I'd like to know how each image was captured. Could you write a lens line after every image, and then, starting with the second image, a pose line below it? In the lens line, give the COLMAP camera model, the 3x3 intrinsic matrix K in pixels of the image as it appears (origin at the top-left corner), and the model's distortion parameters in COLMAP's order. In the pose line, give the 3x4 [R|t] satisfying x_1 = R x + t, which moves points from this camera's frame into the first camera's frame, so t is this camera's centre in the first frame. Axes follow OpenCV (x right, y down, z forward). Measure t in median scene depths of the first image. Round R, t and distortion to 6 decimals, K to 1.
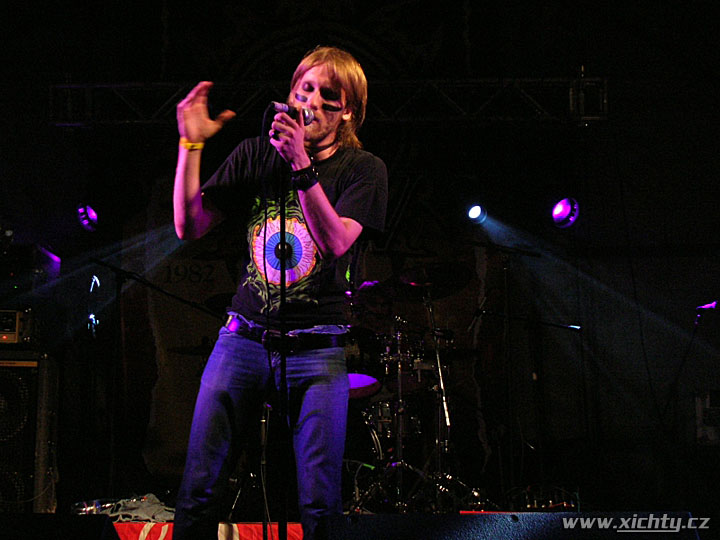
lens RADIAL K [[1350.1, 0, 357.6], [0, 1350.1, 269.3], [0, 0, 1]] dist [-0.055728, 0.000000]
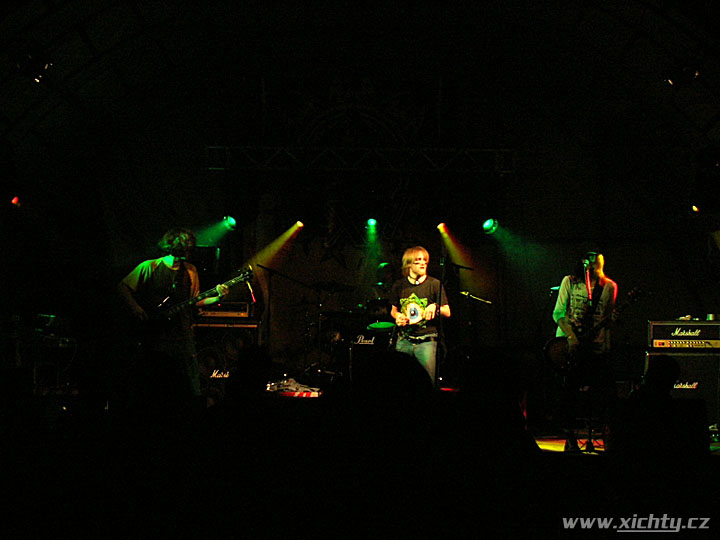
lens RADIAL K [[1553.8, 0, 359.7], [0, 1553.8, 270.3], [0, 0, 1]] dist [-0.018984, 0.000000]
pose [[0.998816, 0.013188, 0.046823, -0.204704], [-0.019057, 0.991695, 0.127193, -0.408413], [-0.044757, -0.127935, 0.990772, -1.832636]]
